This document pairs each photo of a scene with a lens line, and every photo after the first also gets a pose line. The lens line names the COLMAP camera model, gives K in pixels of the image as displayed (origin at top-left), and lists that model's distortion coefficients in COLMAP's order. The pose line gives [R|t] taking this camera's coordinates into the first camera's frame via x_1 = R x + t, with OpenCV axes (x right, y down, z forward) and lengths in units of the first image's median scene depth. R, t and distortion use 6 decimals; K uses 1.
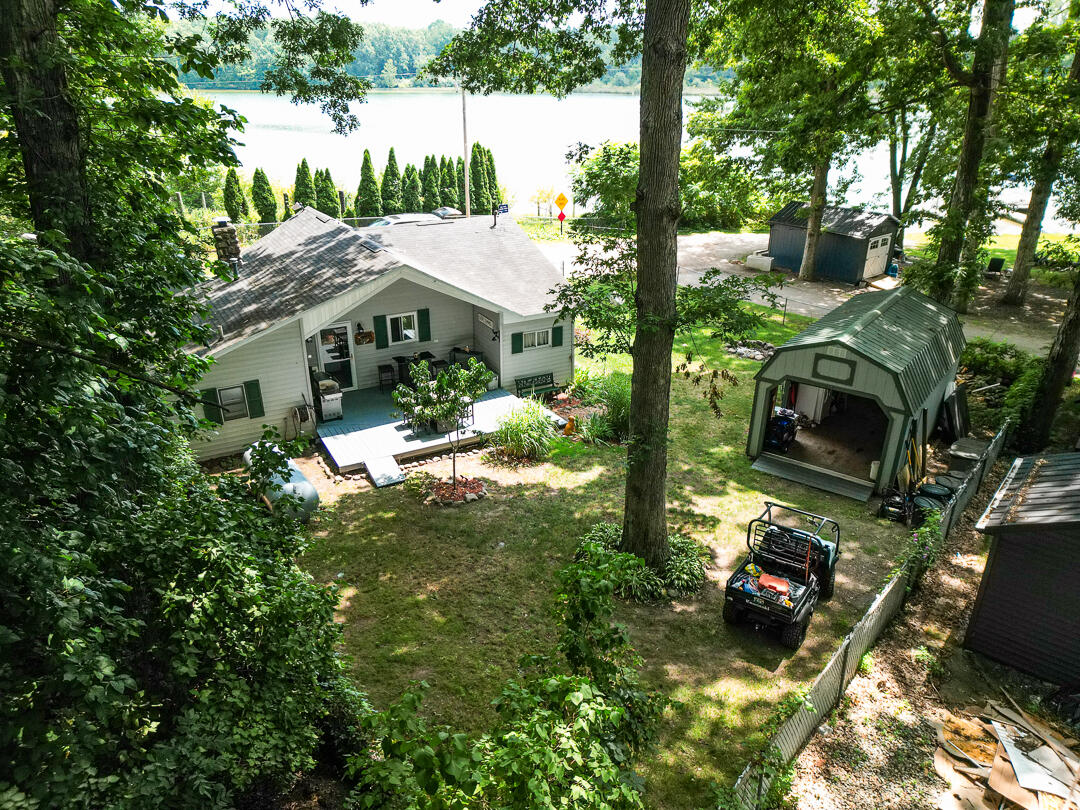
lens RADIAL K [[756.7, 0, 544.2], [0, 756.7, 408.3], [0, 0, 1]] dist [0.095038, -0.117200]
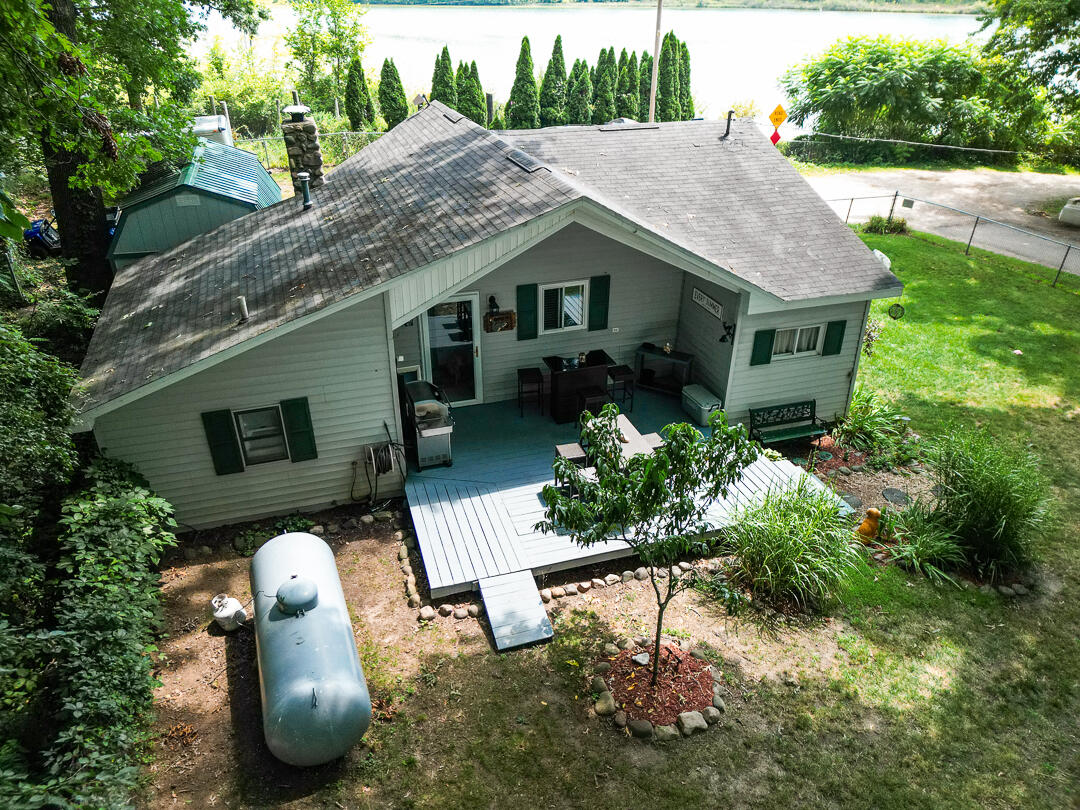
lens RADIAL K [[756.7, 0, 544.2], [0, 756.7, 408.3], [0, 0, 1]] dist [0.095038, -0.117200]
pose [[0.981431, 0.095382, -0.166417, -0.095465], [-0.081239, 0.992638, 0.089830, -0.078580], [0.173760, -0.074642, 0.981955, 0.414616]]
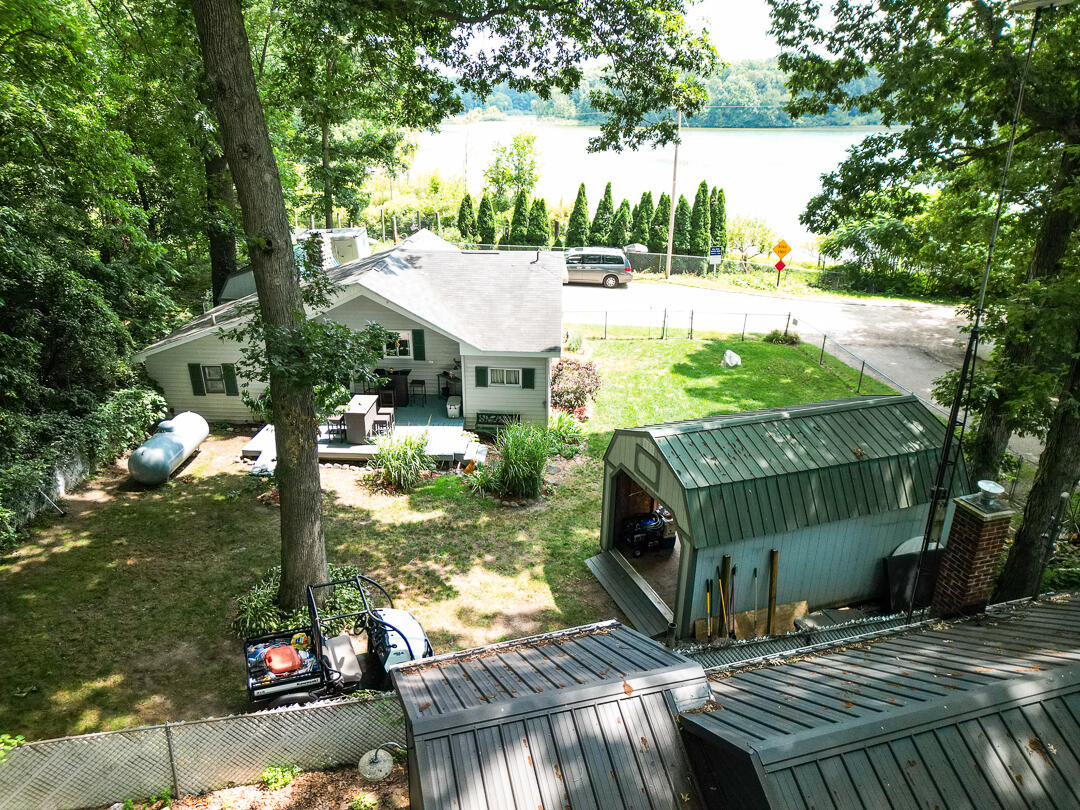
lens RADIAL K [[756.7, 0, 544.2], [0, 756.7, 408.3], [0, 0, 1]] dist [0.095038, -0.117200]
pose [[0.847493, 0.197909, -0.492532, 0.525604], [-0.218706, 0.975664, 0.015716, -0.079183], [0.483656, 0.094400, 0.870152, 0.182856]]
